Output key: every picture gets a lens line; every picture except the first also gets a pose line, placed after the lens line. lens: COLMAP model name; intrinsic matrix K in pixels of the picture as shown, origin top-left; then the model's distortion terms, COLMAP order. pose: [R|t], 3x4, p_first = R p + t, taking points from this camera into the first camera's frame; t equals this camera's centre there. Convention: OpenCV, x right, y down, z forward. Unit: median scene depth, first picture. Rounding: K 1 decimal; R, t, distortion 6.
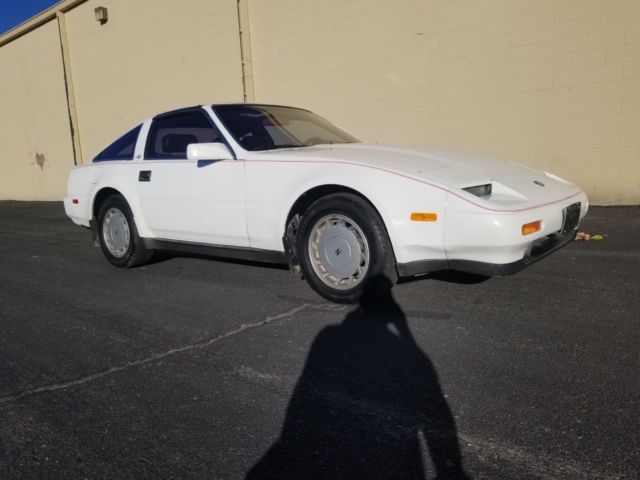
lens RADIAL K [[517.3, 0, 326.3], [0, 517.3, 249.2], [0, 0, 1]] dist [0.058577, -0.088751]
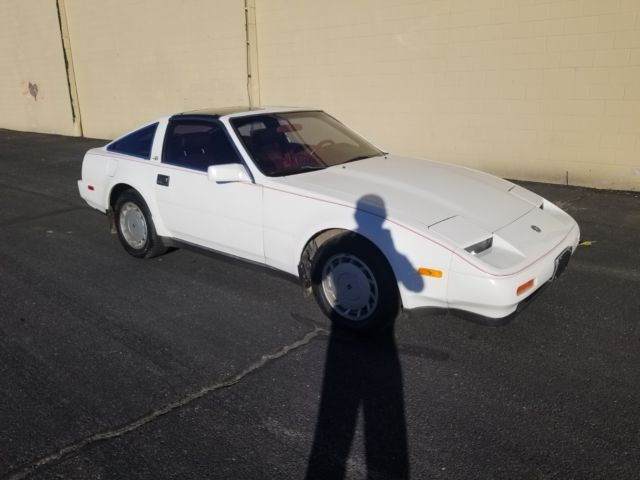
lens RADIAL K [[517.6, 0, 328.3], [0, 517.6, 240.9], [0, 0, 1]] dist [0.059561, -0.091401]
pose [[0.999224, 0.033506, 0.020718, -0.044932], [-0.035953, 0.990606, 0.131938, -0.218743], [-0.016103, -0.132580, 0.991041, -0.072181]]
